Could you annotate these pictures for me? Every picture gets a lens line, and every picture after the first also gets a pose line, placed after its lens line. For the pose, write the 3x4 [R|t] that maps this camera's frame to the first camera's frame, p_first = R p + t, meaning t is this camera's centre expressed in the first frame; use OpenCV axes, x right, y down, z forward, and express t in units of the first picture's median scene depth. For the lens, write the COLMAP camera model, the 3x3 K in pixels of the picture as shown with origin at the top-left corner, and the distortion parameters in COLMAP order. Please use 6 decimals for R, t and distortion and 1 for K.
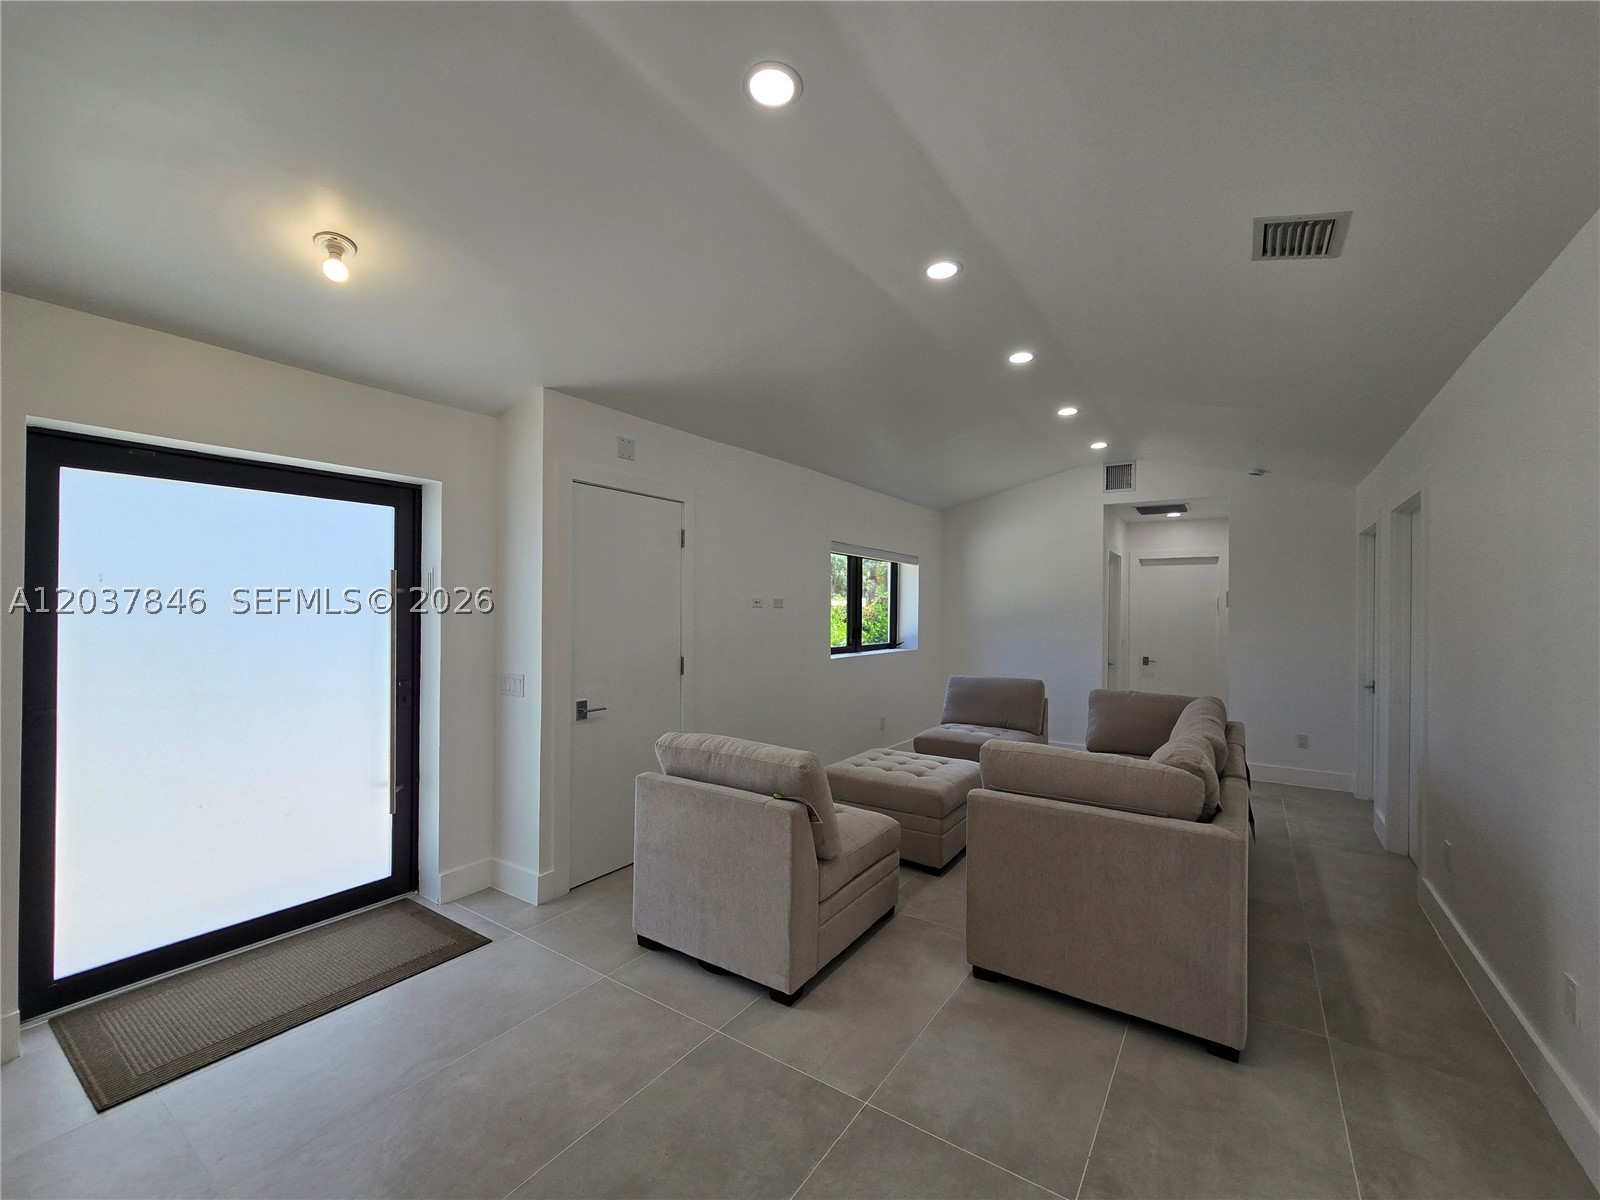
lens RADIAL K [[658.4, 0, 809.3], [0, 658.4, 606.7], [0, 0, 1]] dist [-0.000524, 0.000413]
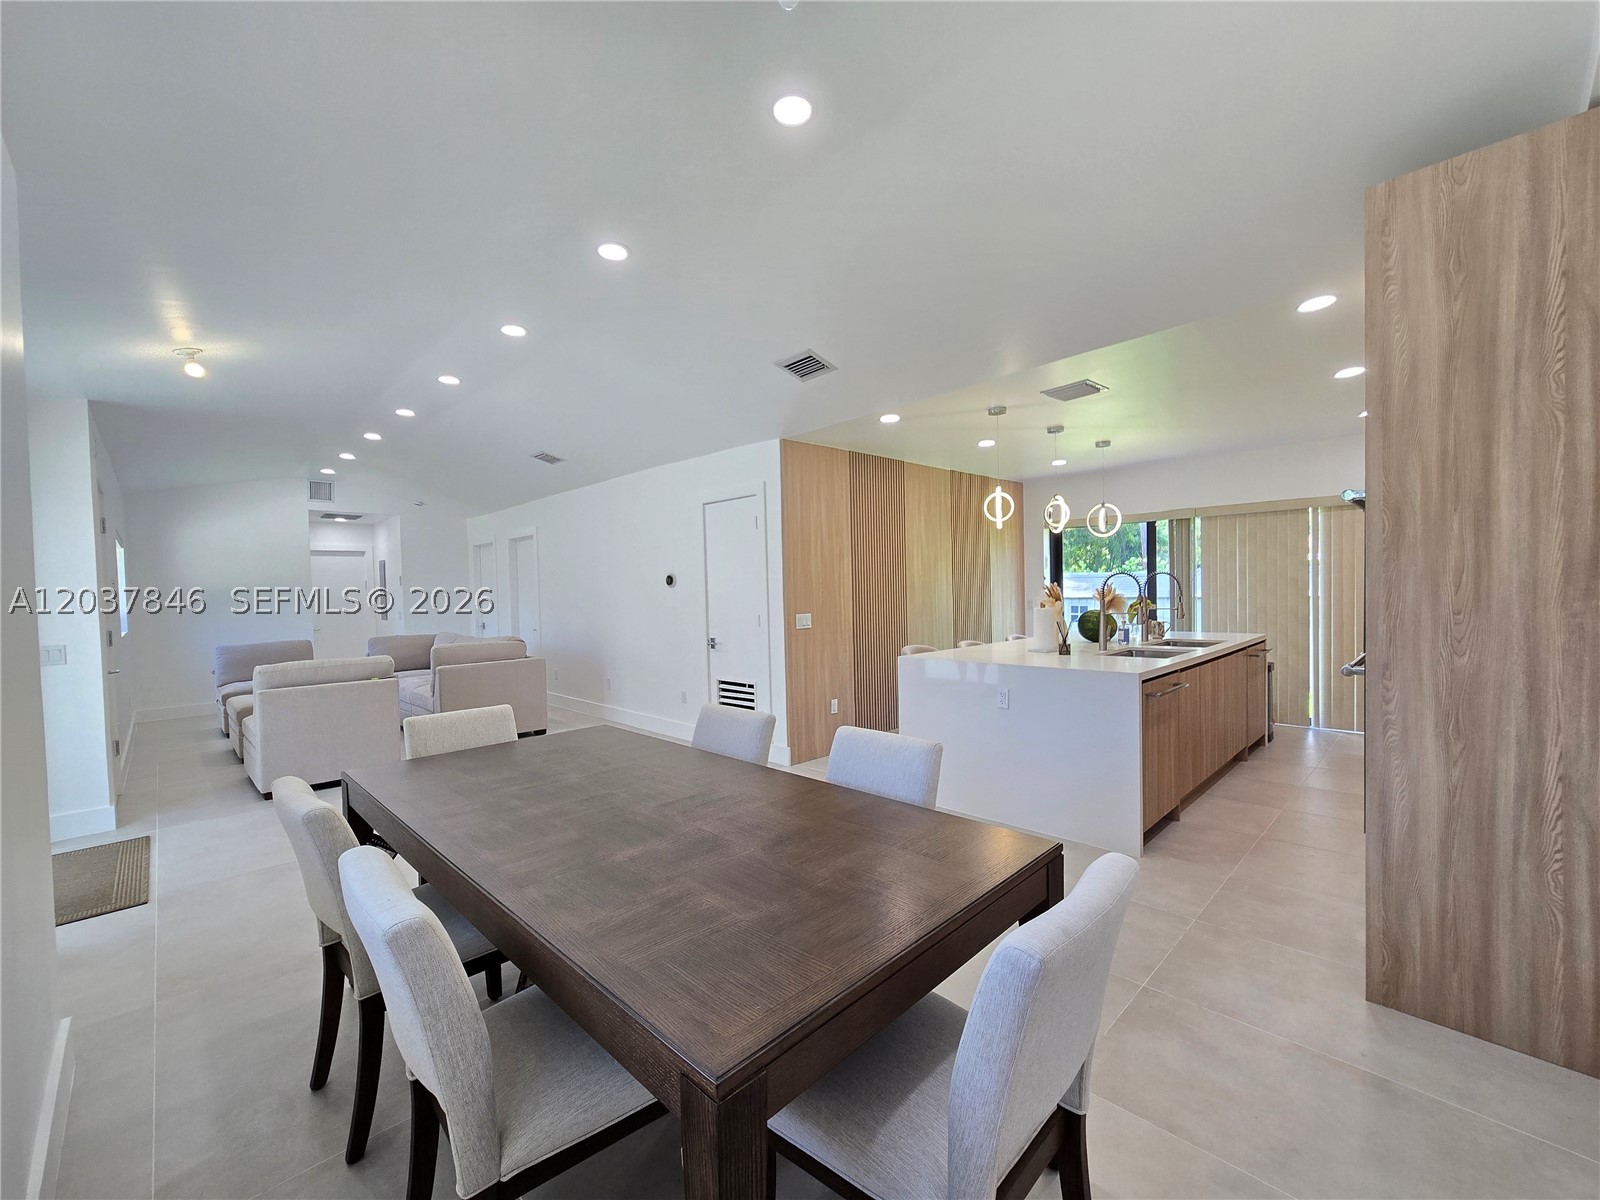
lens RADIAL K [[658.4, 0, 807.6], [0, 658.4, 604.7], [0, 0, 1]] dist [-0.000524, 0.000413]
pose [[0.195404, -0.038010, 0.979986, -0.928329], [0.020306, 0.999191, 0.034706, 0.015050], [-0.980513, 0.013118, 0.196018, -0.351100]]
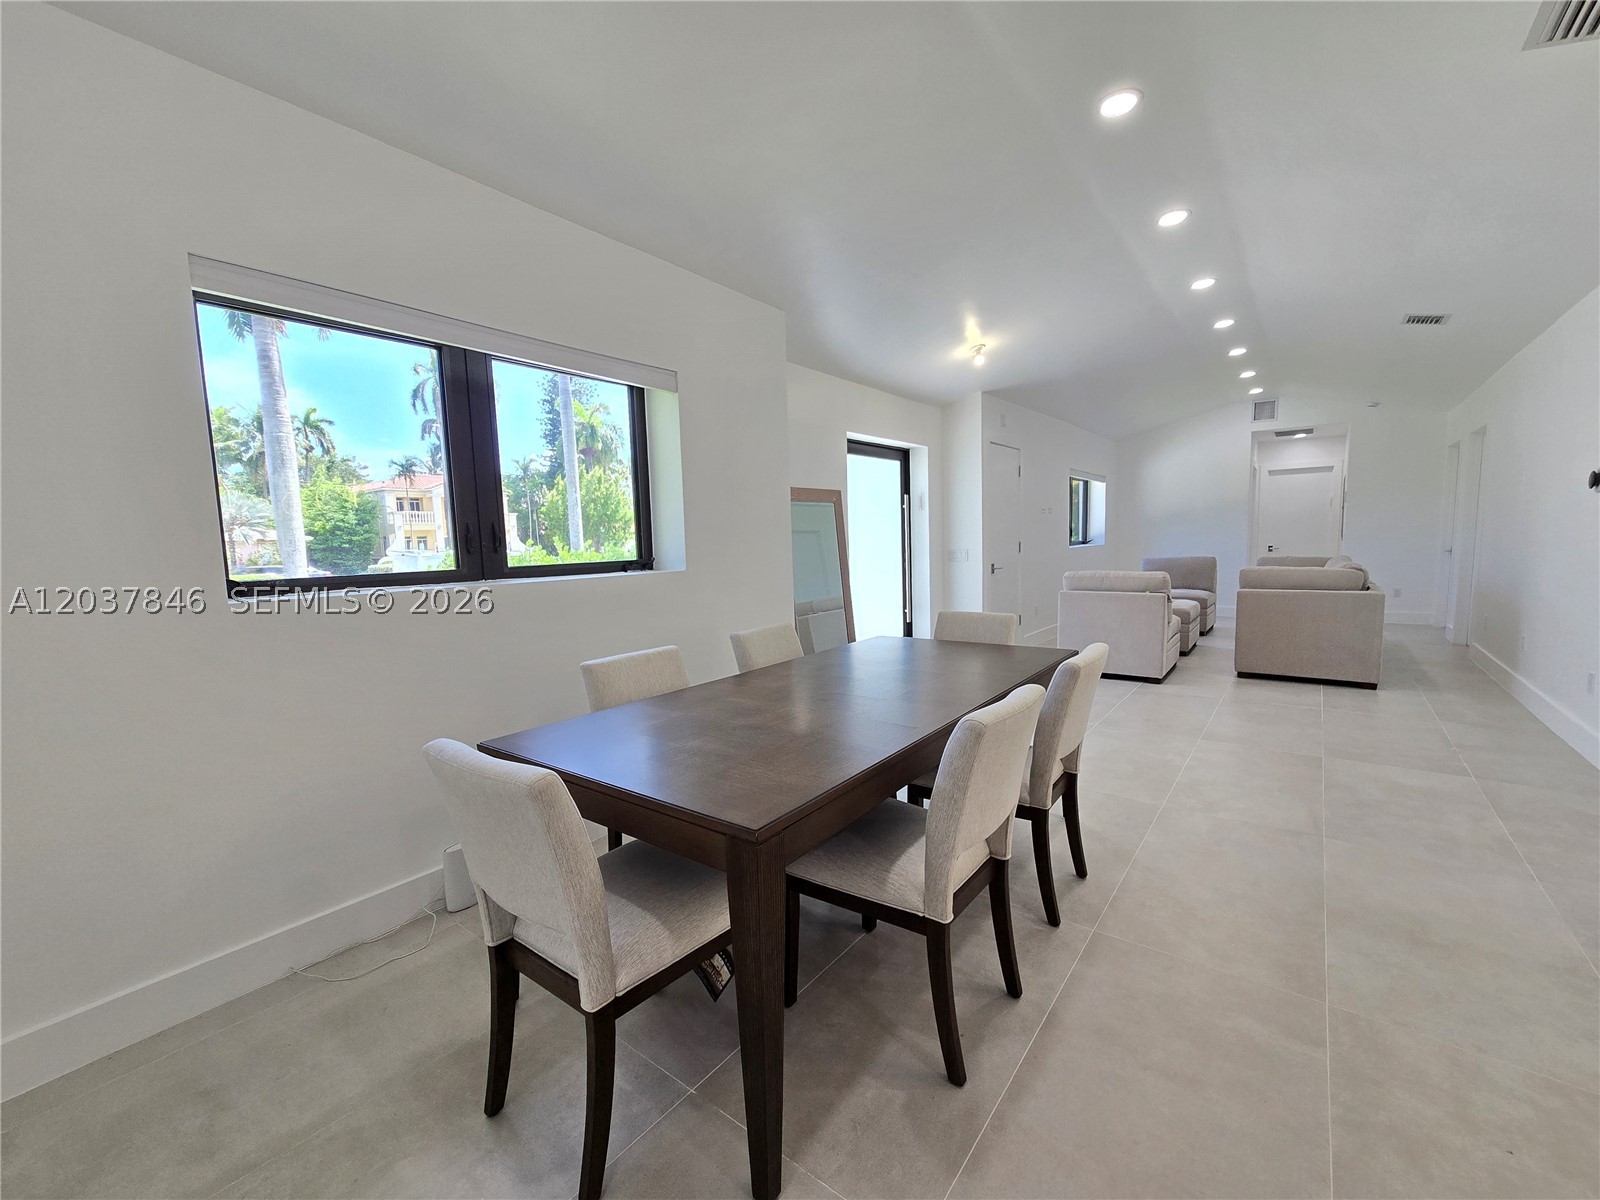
lens RADIAL K [[658.4, 0, 807.4], [0, 658.4, 605.9], [0, 0, 1]] dist [-0.000524, 0.000413]
pose [[0.997042, -0.031295, -0.070196, -0.544595], [0.038689, 0.993551, 0.106581, 0.033548], [0.066408, -0.108981, 0.991823, -0.647974]]
